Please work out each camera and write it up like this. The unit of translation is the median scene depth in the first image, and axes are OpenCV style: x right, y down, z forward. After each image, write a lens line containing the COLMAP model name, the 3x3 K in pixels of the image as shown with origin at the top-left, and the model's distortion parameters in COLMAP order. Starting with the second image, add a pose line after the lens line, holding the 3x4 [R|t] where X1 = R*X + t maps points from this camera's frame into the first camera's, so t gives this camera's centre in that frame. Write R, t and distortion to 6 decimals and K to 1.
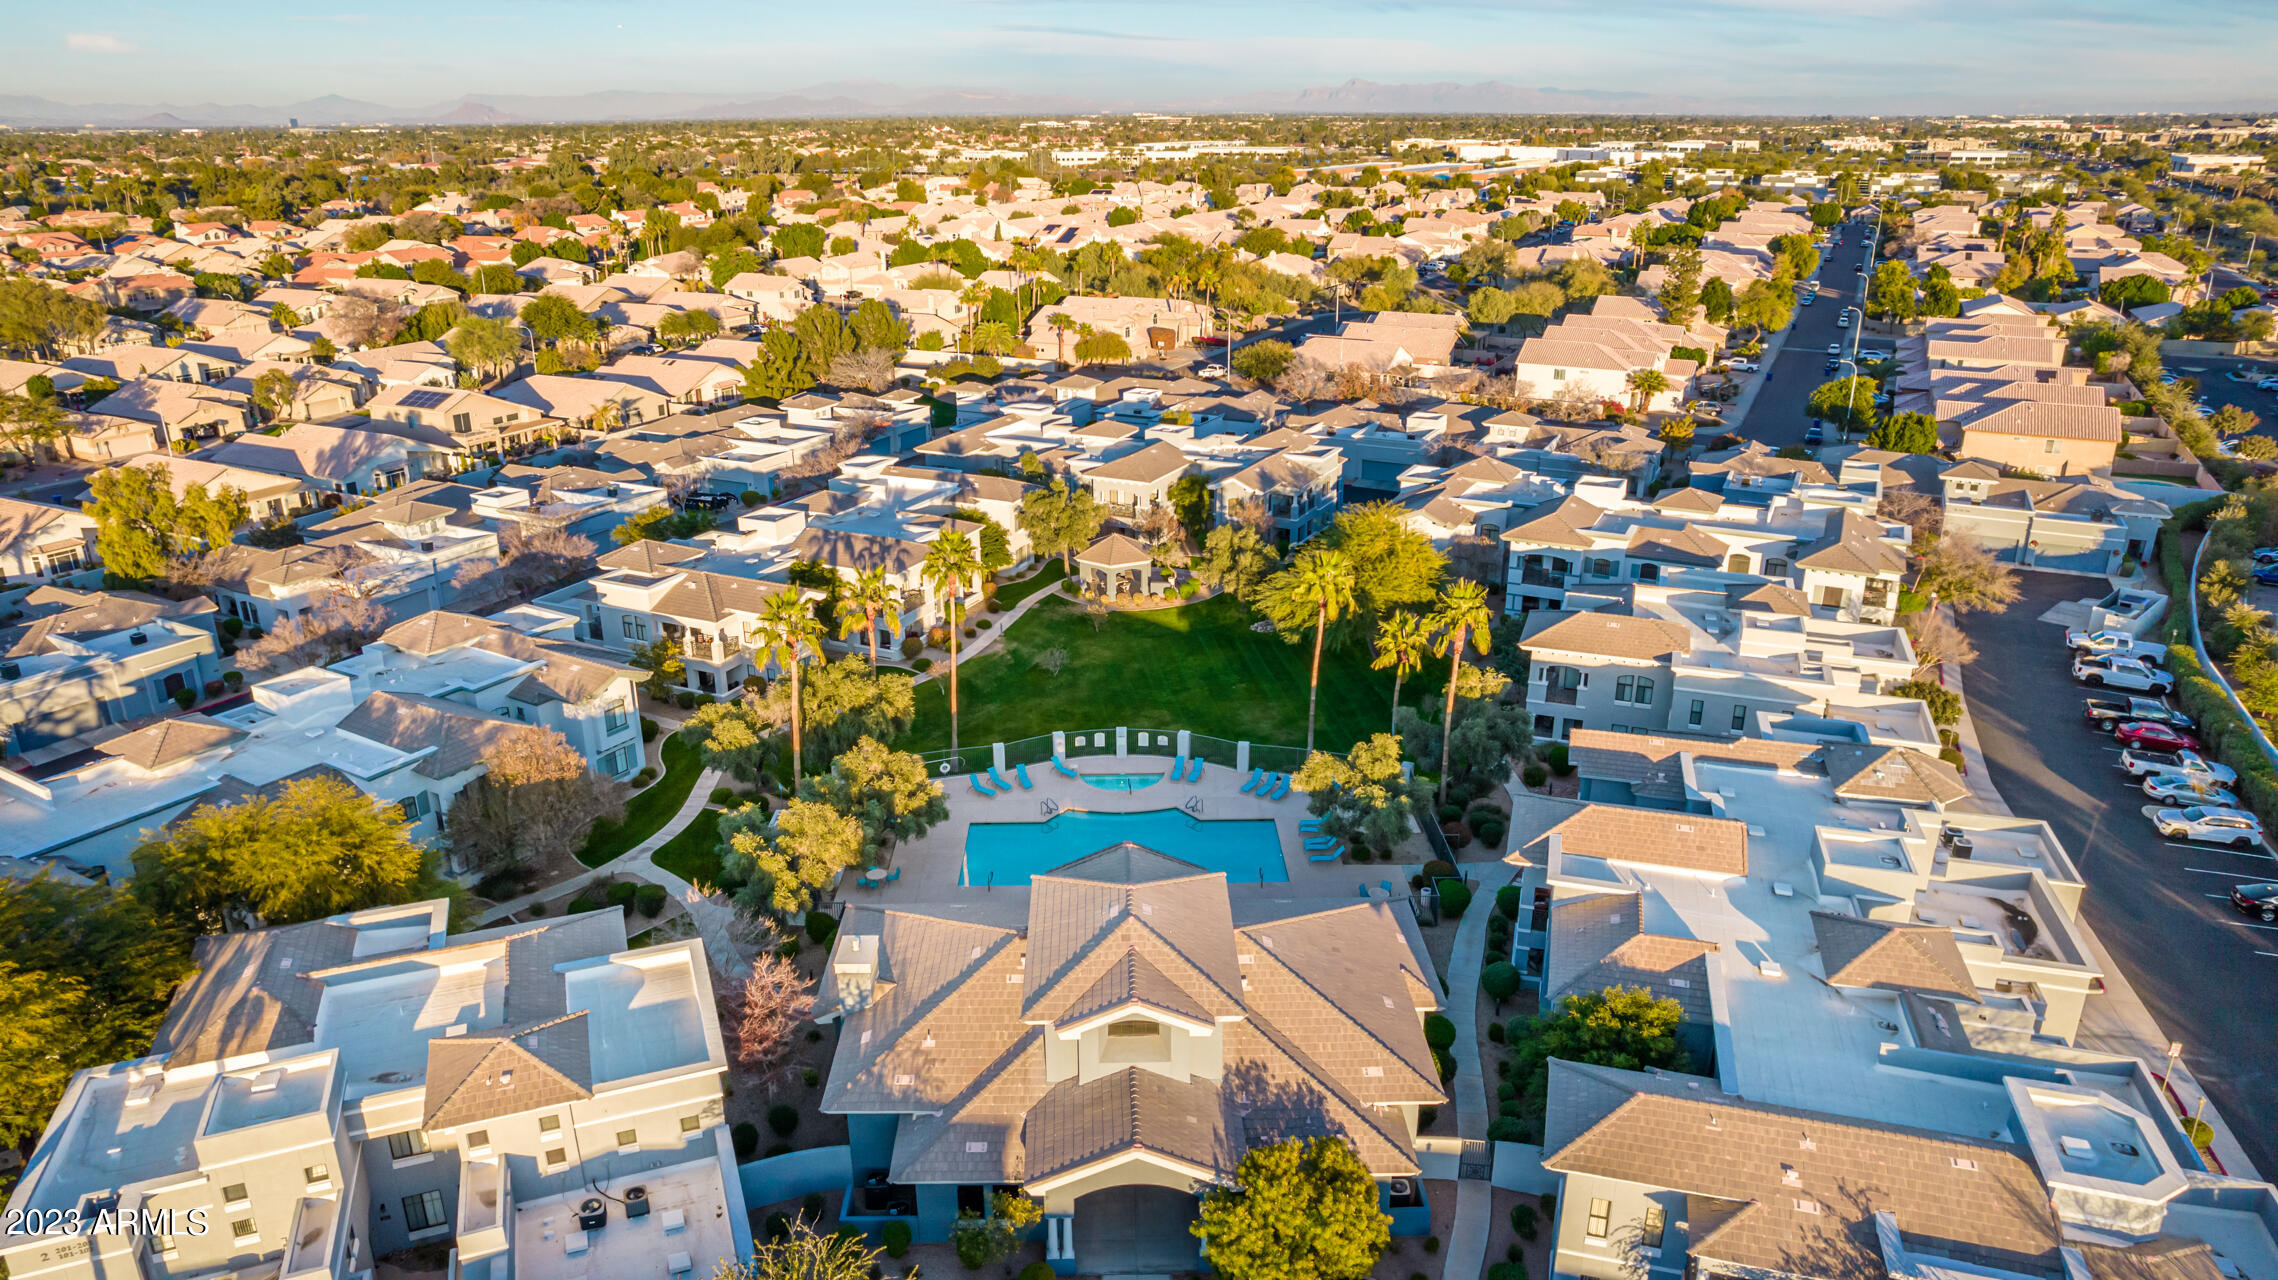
lens RADIAL K [[1459.5, 0, 1132.6], [0, 1459.5, 642.9], [0, 0, 1]] dist [-0.073276, 0.061467]
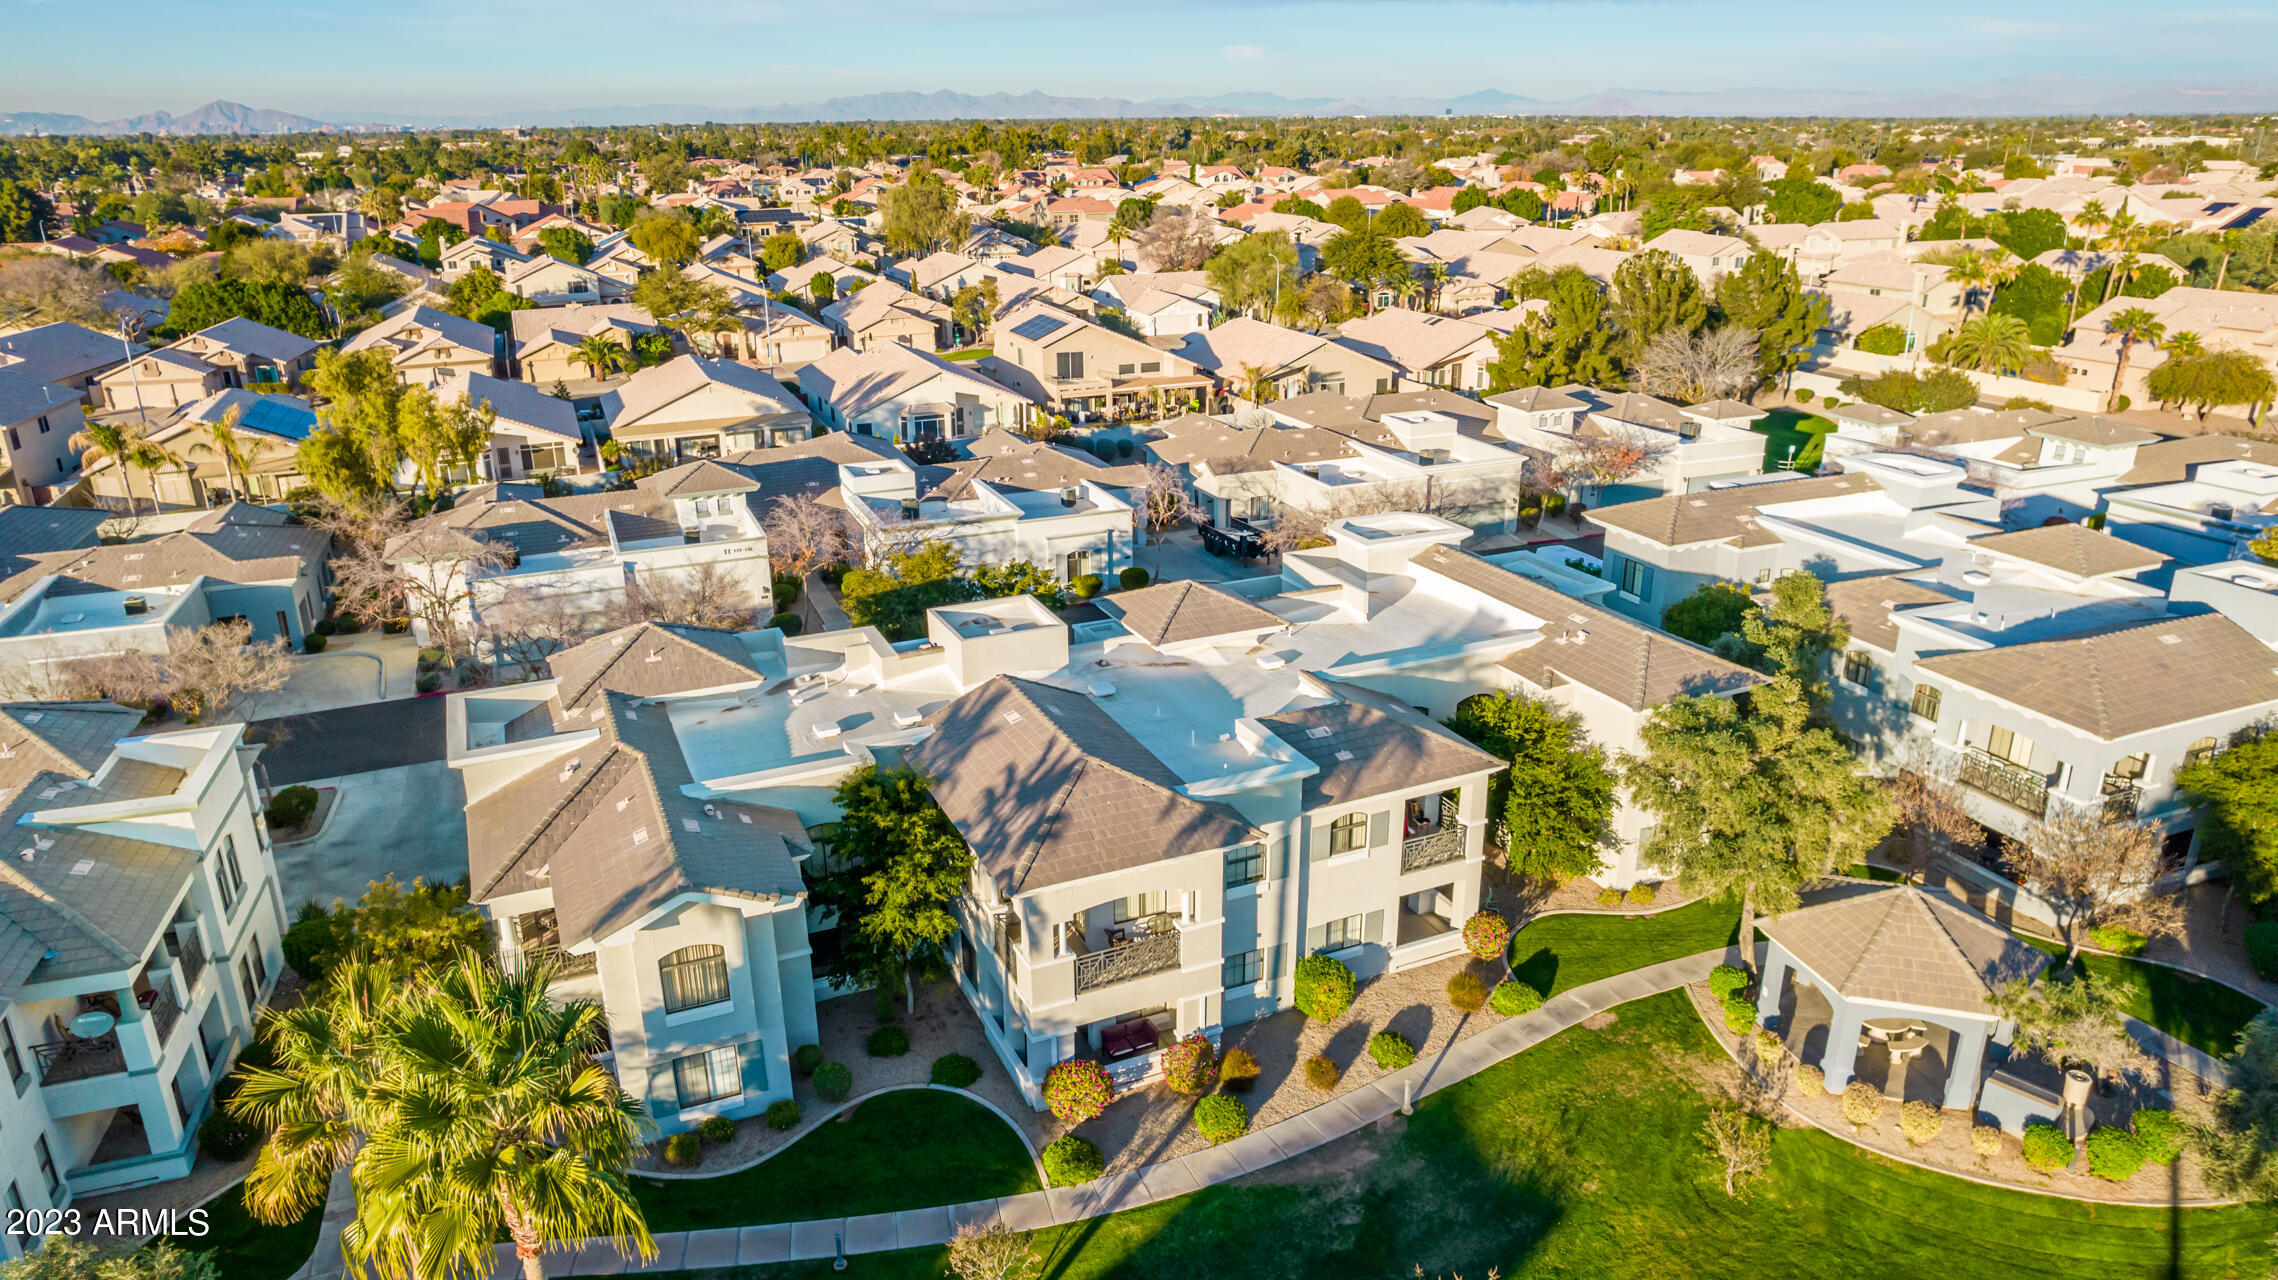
lens RADIAL K [[1459.5, 0, 1132.6], [0, 1459.5, 642.9], [0, 0, 1]] dist [-0.073276, 0.061467]
pose [[0.757445, 0.221145, -0.614306, 0.050225], [-0.220112, 0.972301, 0.078620, -0.141334], [0.614677, 0.075665, 0.785141, 0.793363]]
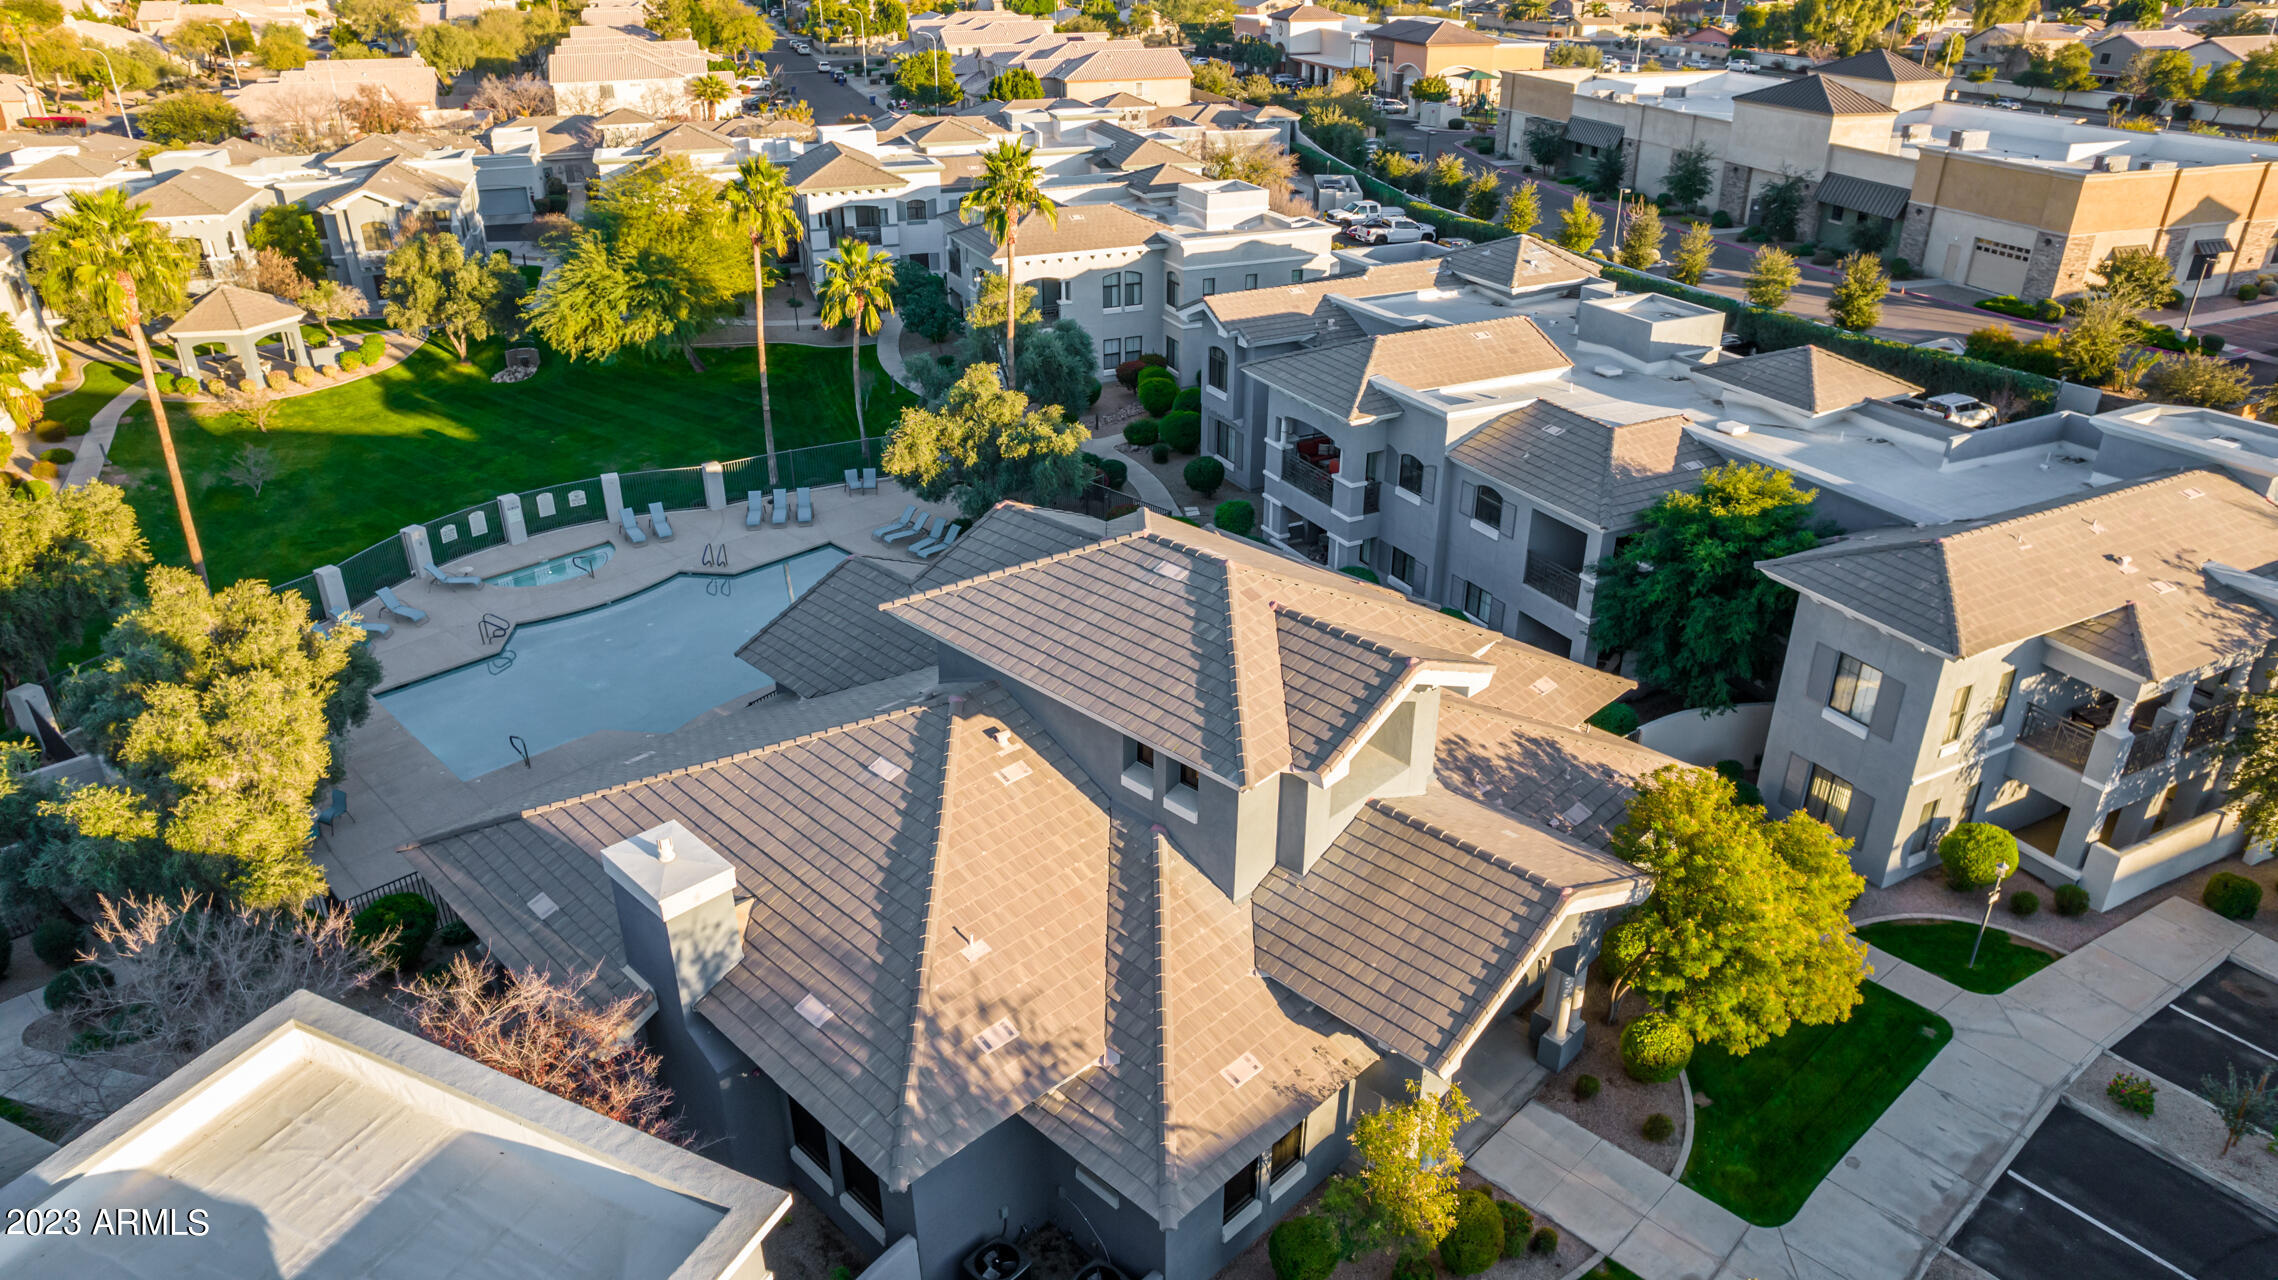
lens RADIAL K [[1462.2, 0, 1131.1], [0, 1462.2, 643.4], [0, 0, 1]] dist [-0.076388, 0.068739]
pose [[0.720549, -0.307393, 0.621546, -0.199231], [0.238236, 0.951549, 0.194418, 0.057034], [-0.651194, 0.007987, 0.758869, 0.335612]]
